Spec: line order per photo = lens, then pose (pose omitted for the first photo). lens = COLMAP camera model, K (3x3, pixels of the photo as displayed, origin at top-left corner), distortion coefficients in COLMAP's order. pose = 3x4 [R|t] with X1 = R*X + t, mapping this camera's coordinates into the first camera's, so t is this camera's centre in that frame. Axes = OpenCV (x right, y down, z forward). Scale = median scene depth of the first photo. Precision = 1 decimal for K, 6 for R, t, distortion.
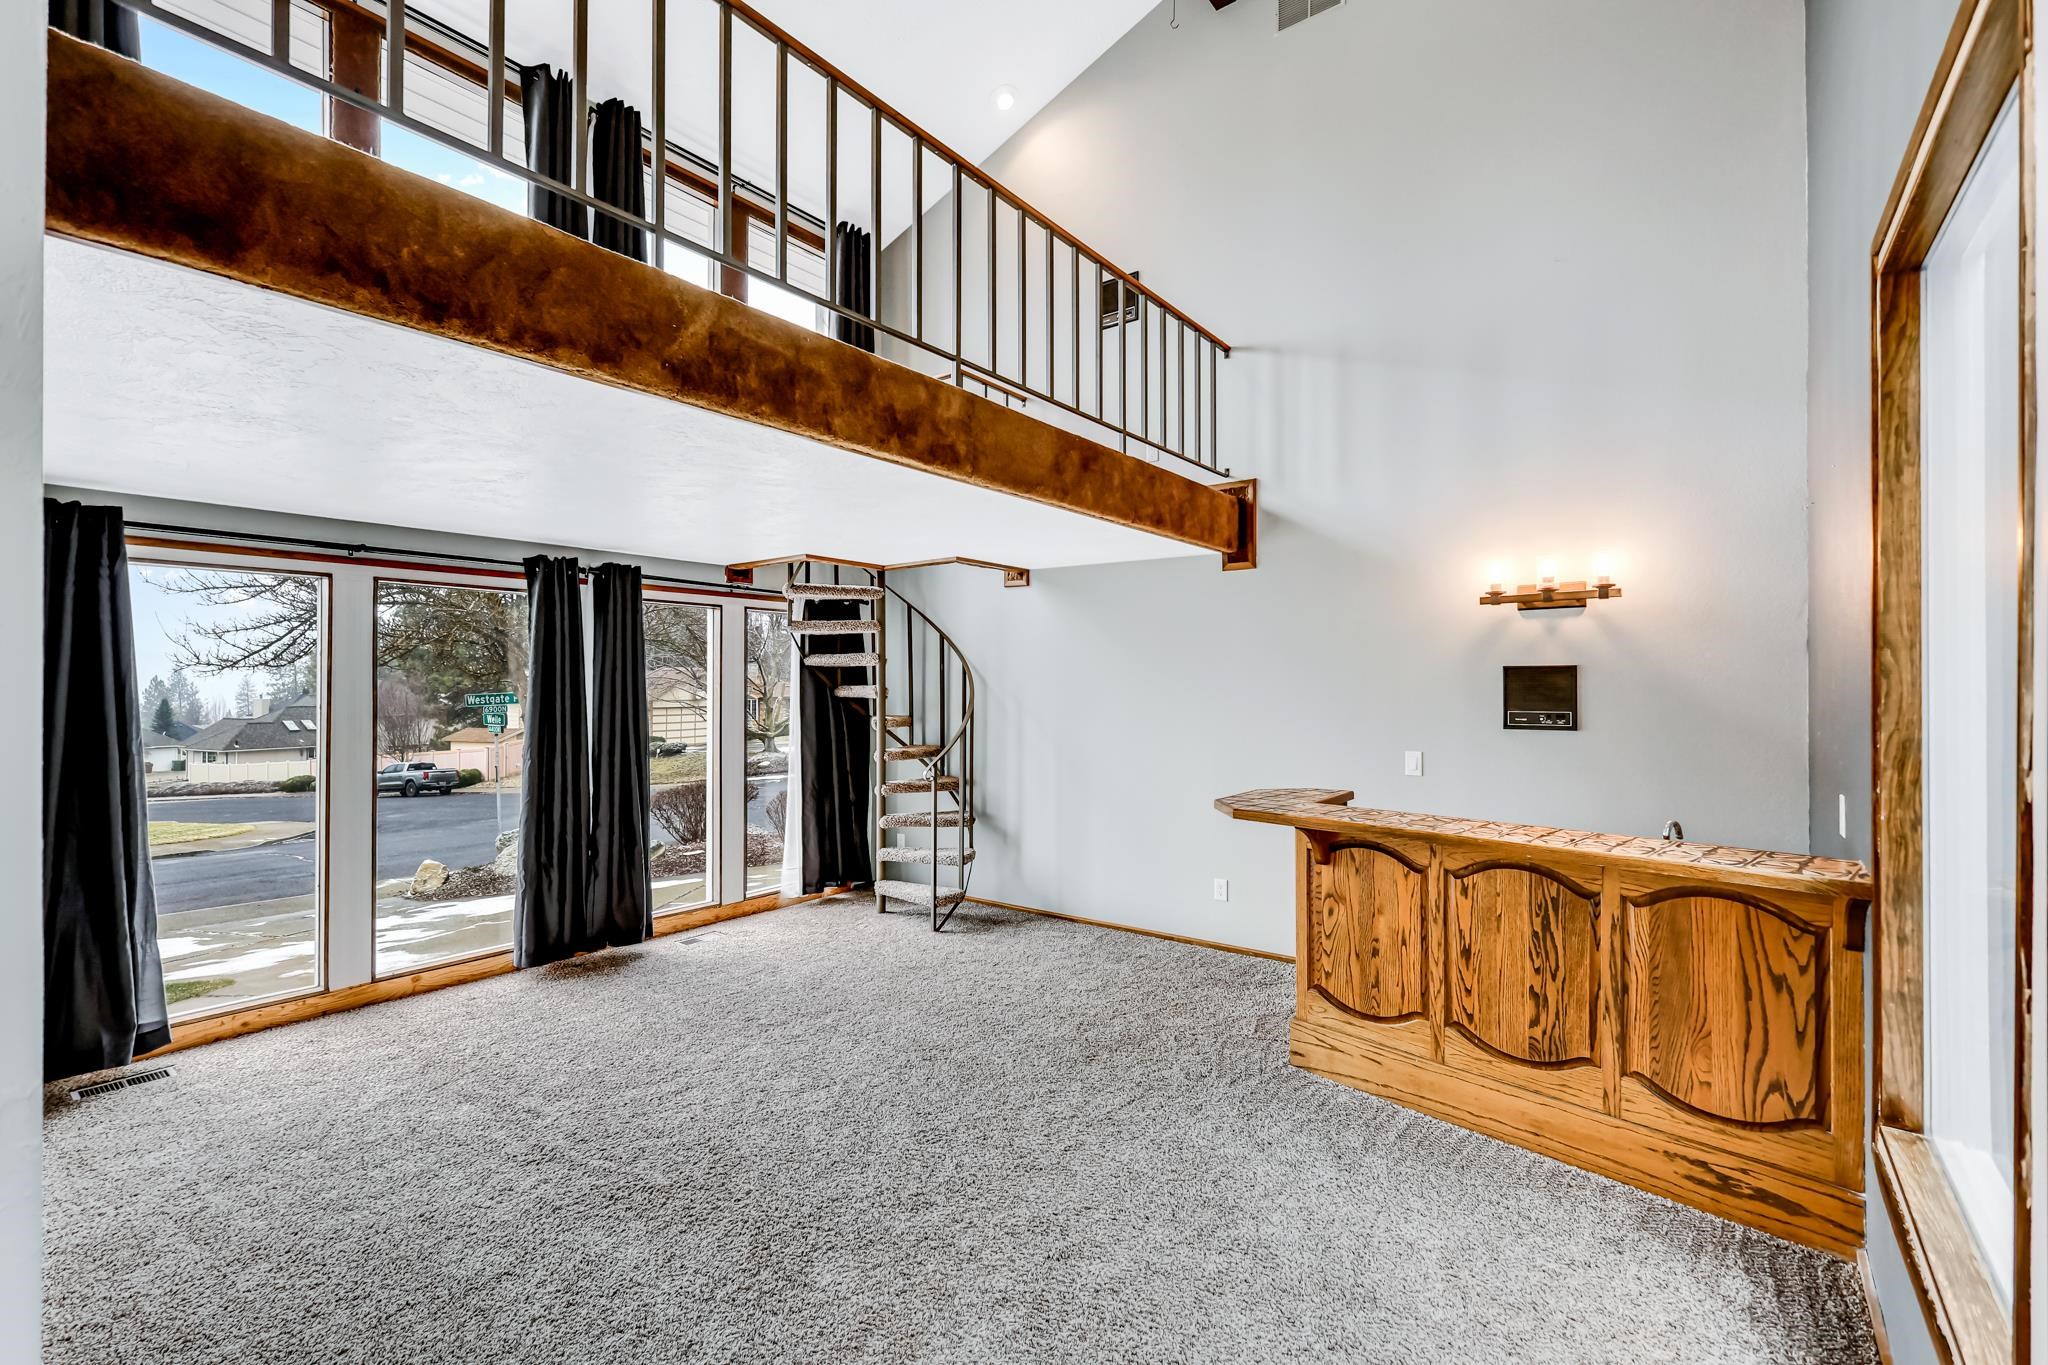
lens RADIAL K [[900.7, 0, 1023.2], [0, 900.7, 674.4], [0, 0, 1]] dist [0.002335, 0.000755]
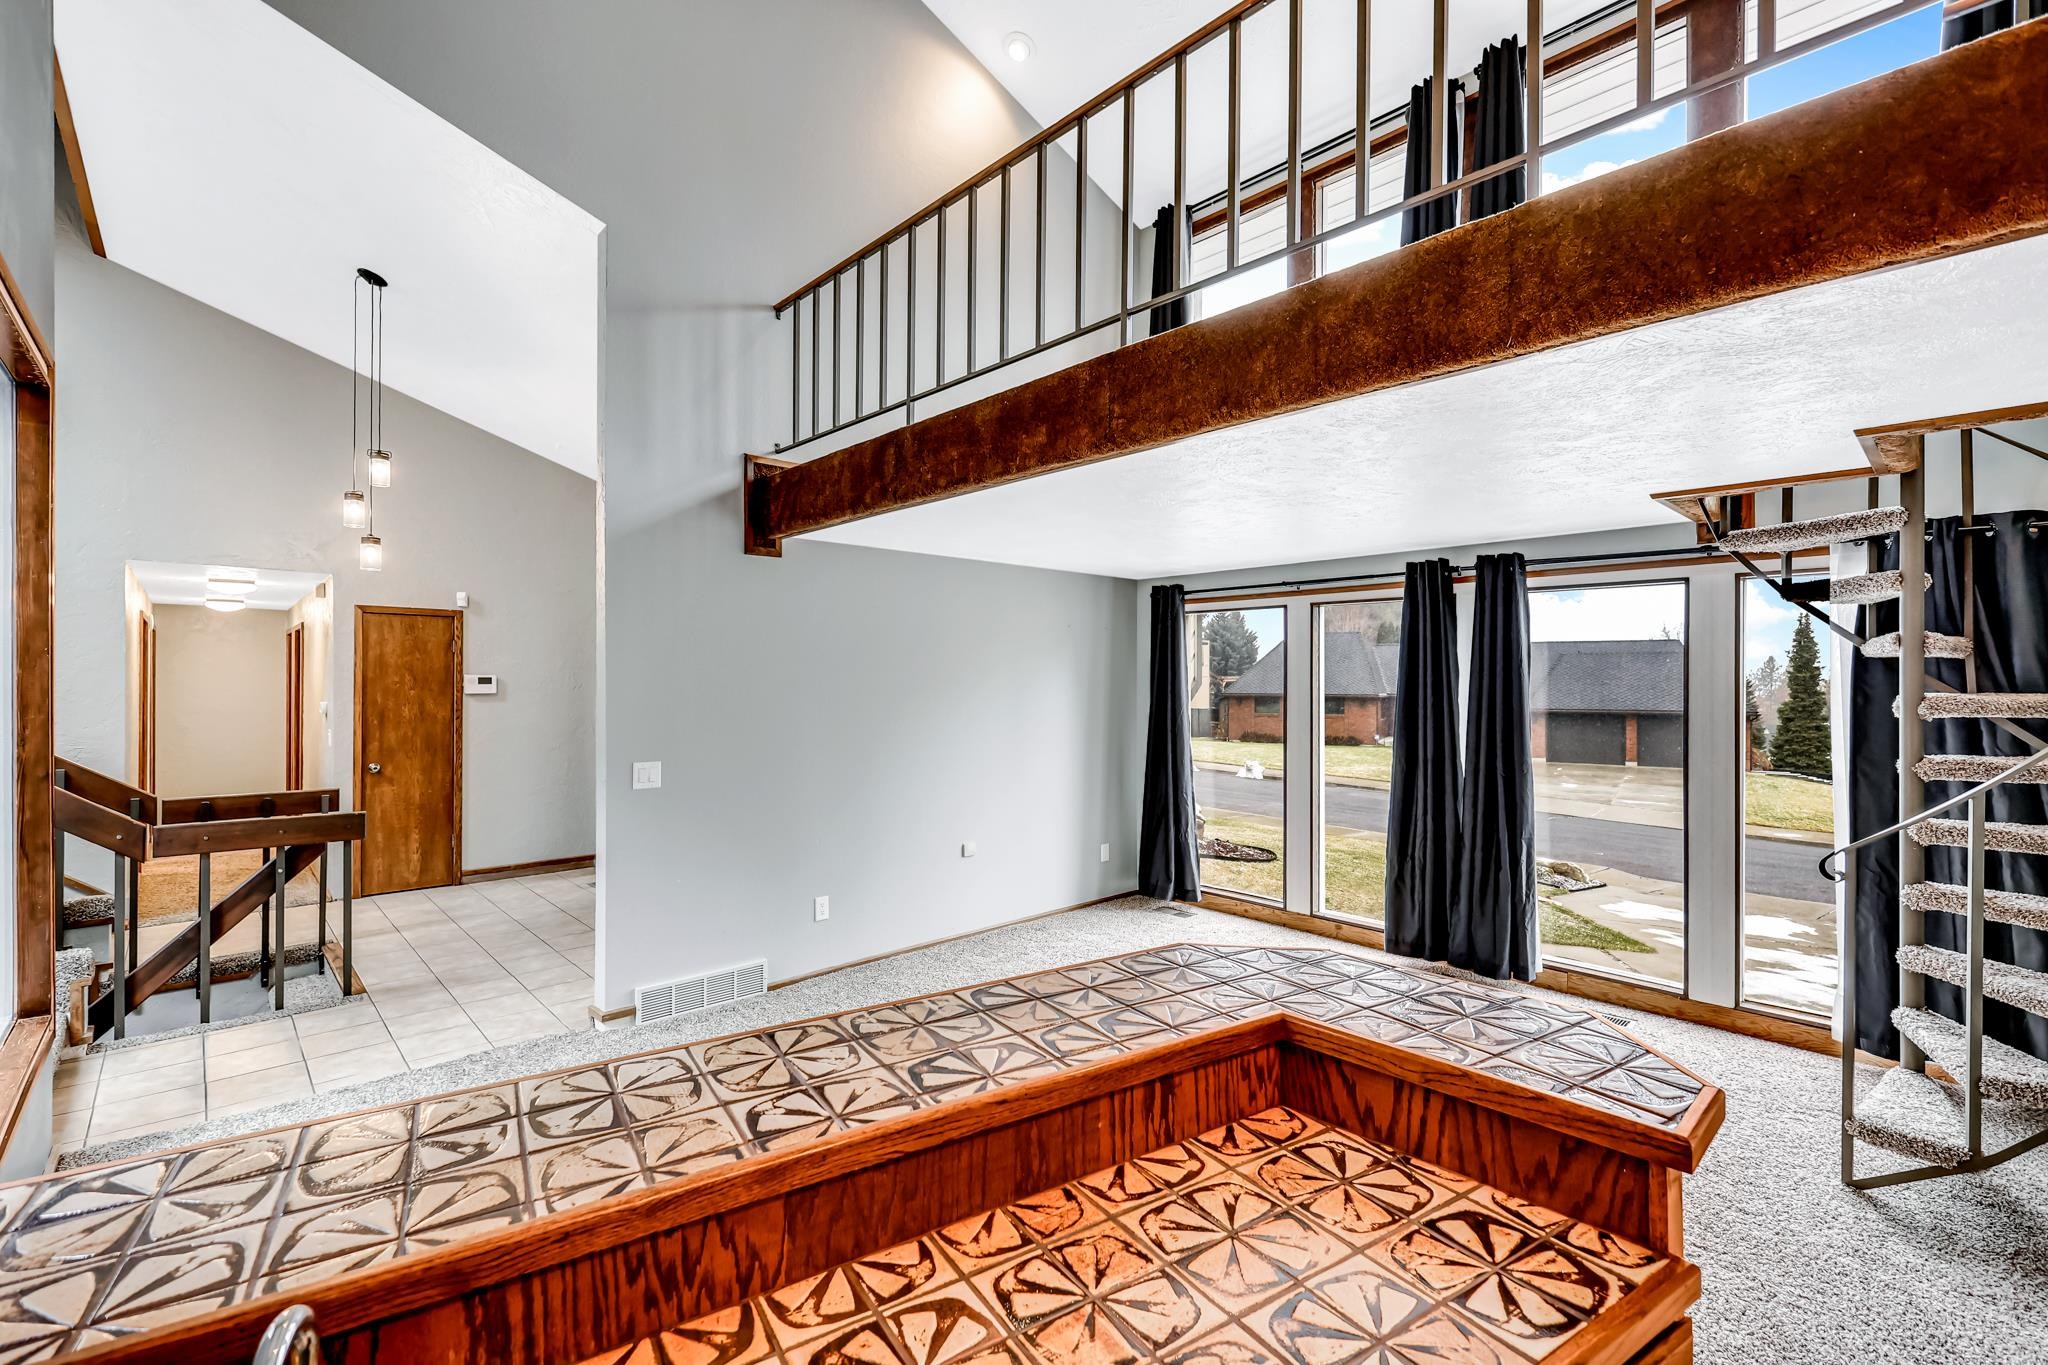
lens RADIAL K [[900.7, 0, 1023.2], [0, 900.7, 674.4], [0, 0, 1]] dist [0.002335, 0.000755]
pose [[-0.183892, -0.008853, -0.982907, 0.559607], [0.002174, 0.999953, -0.009413, 0.004757], [0.982944, -0.003868, -0.183864, 0.743317]]
